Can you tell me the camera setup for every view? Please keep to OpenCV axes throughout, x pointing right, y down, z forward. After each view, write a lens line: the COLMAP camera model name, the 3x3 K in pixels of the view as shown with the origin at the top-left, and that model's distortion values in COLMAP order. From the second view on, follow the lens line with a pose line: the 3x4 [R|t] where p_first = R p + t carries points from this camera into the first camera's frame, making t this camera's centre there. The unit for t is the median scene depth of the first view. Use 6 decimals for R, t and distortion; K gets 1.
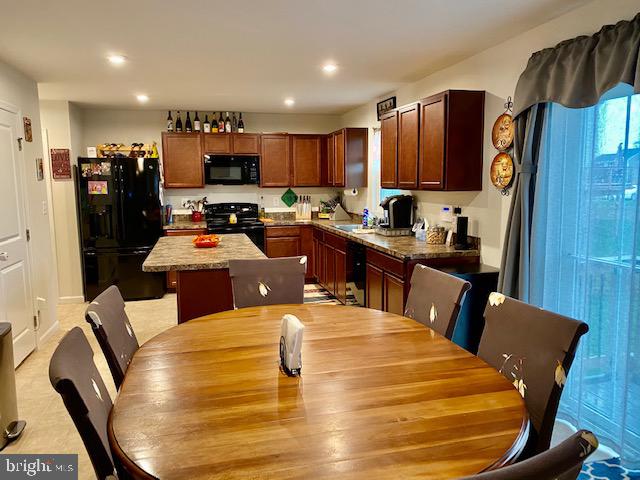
lens RADIAL K [[489.2, 0, 317.7], [0, 489.2, 240.8], [0, 0, 1]] dist [0.111854, -0.151136]
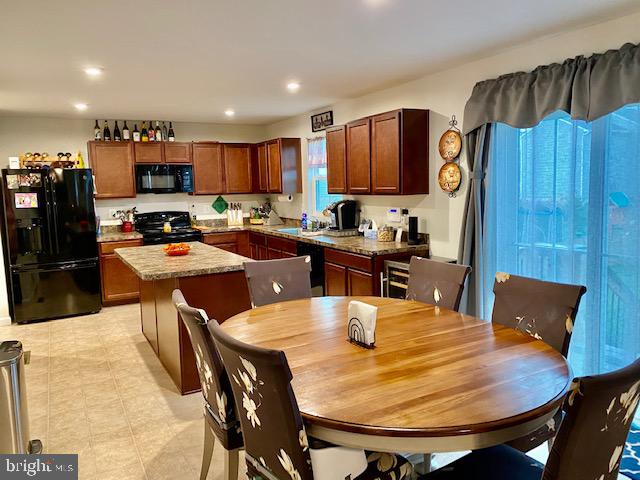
lens RADIAL K [[489.7, 0, 320.0], [0, 489.7, 240.0], [0, 0, 1]] dist [0.032339, -0.002313]
pose [[0.966559, -0.046572, 0.252180, -0.146254], [0.049940, 0.998728, -0.006969, 0.002509], [-0.251535, 0.019330, 0.967655, -0.043858]]
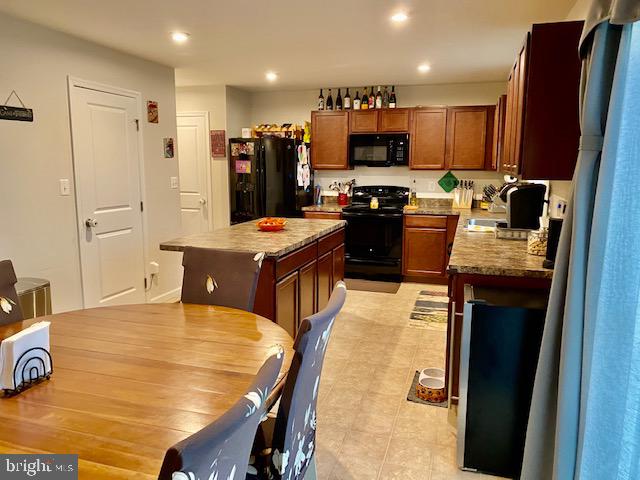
lens RADIAL K [[489.2, 0, 317.7], [0, 489.2, 240.8], [0, 0, 1]] dist [0.111854, -0.151136]
pose [[0.854714, 0.097216, -0.509915, 0.245099], [-0.079174, 0.995228, 0.057031, -0.021718], [0.513026, -0.008373, 0.858332, 0.180192]]
